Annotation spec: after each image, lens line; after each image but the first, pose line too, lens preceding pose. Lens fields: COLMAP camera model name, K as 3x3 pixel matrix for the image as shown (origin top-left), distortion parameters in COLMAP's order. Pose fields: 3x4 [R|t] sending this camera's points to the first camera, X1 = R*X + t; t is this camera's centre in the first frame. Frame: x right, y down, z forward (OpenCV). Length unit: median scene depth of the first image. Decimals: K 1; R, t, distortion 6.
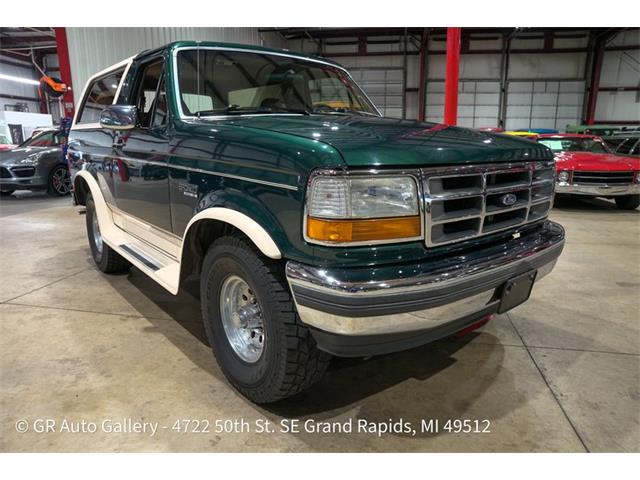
lens RADIAL K [[438.1, 0, 321.3], [0, 438.1, 239.3], [0, 0, 1]] dist [-0.144882, 0.114376]
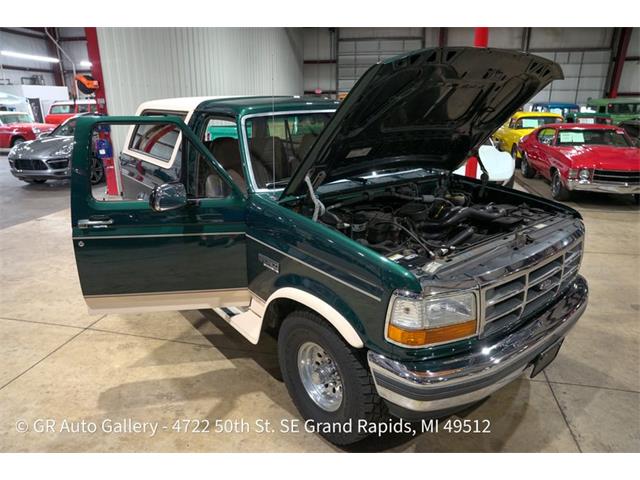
lens RADIAL K [[438.1, 0, 321.3], [0, 438.1, 239.3], [0, 0, 1]] dist [-0.144882, 0.114376]
pose [[0.999713, 0.002943, -0.023778, -0.081197], [-0.000796, 0.995959, 0.089808, -0.166372], [0.023946, -0.089764, 0.995675, -0.094623]]
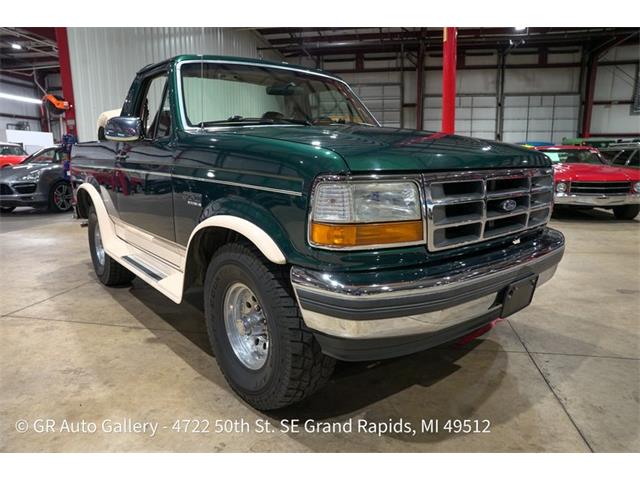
lens RADIAL K [[438.1, 0, 321.3], [0, 438.1, 239.3], [0, 0, 1]] dist [-0.144882, 0.114376]
pose [[0.999952, -0.009606, 0.001774, -0.004538], [0.009664, 0.999302, -0.036083, 0.011224], [-0.001427, 0.036099, 0.999347, -0.006146]]
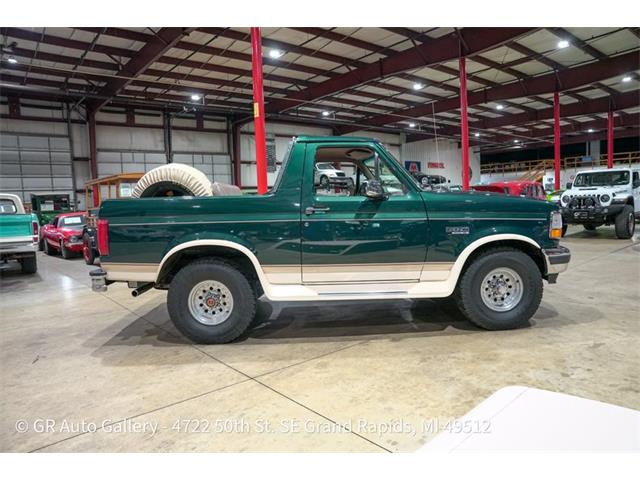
lens RADIAL K [[438.1, 0, 321.3], [0, 438.1, 239.3], [0, 0, 1]] dist [-0.144882, 0.114376]
pose [[0.627796, -0.090799, 0.773064, -1.187822], [0.206753, 0.976948, -0.053156, -0.059392], [-0.750417, 0.193205, 0.632097, 0.179035]]
